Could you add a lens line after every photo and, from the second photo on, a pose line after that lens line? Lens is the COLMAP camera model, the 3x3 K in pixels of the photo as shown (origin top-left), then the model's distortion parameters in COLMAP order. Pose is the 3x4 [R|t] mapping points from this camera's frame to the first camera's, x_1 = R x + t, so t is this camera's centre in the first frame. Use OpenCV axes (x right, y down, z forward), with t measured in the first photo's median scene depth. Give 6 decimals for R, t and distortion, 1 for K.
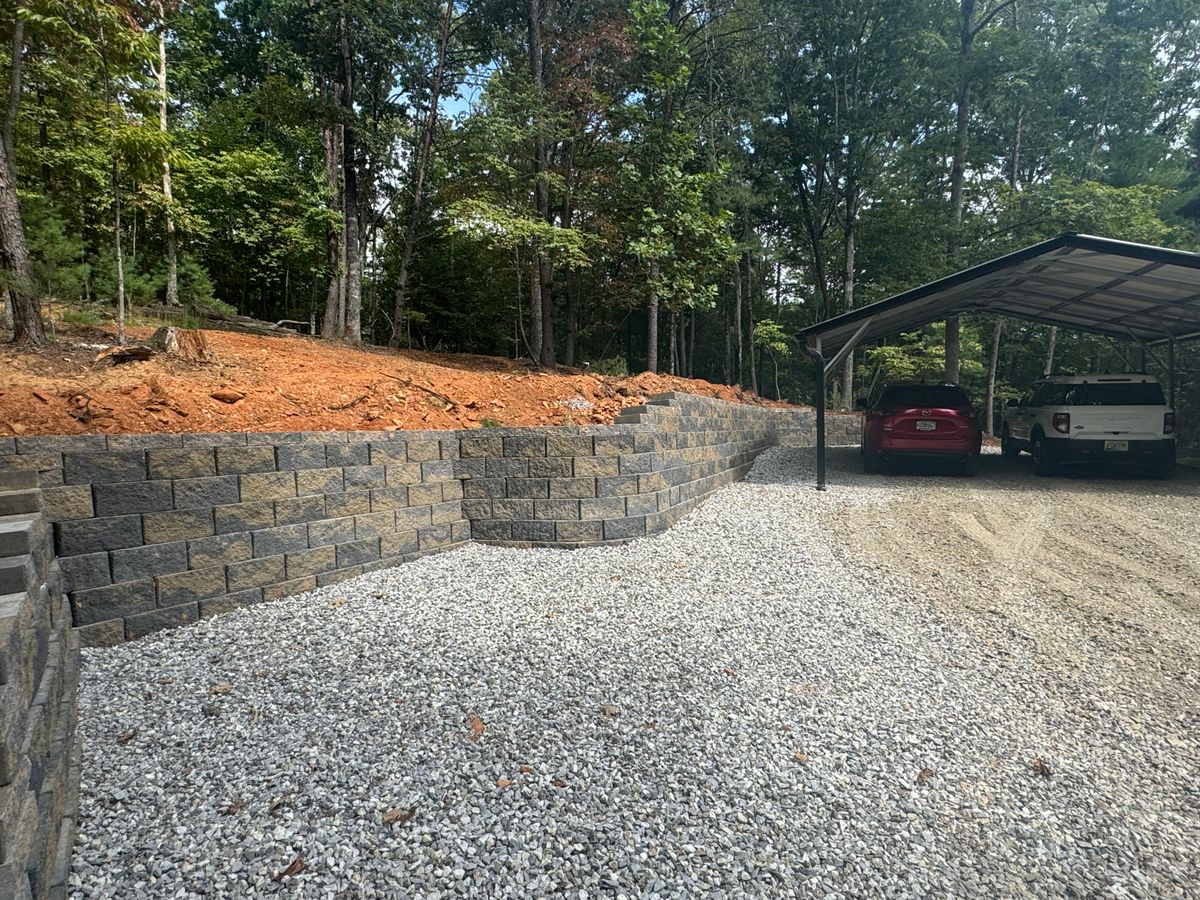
lens RADIAL K [[697.9, 0, 600.9], [0, 697.9, 448.9], [0, 0, 1]] dist [0.000765, 0.000768]
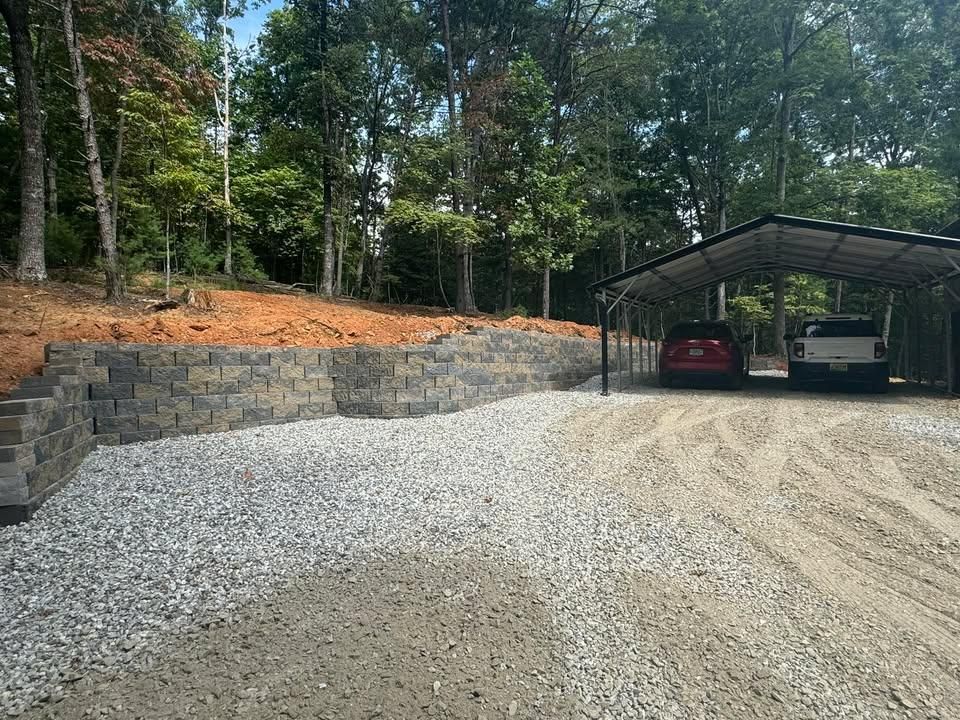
lens RADIAL K [[558.3, 0, 479.3], [0, 558.3, 359.6], [0, 0, 1]] dist [0.000765, 0.000768]
pose [[0.986726, 0.006368, -0.162268, 0.251735], [-0.012755, 0.999183, -0.038350, 0.033411], [0.161891, 0.039911, 0.986001, -0.179794]]
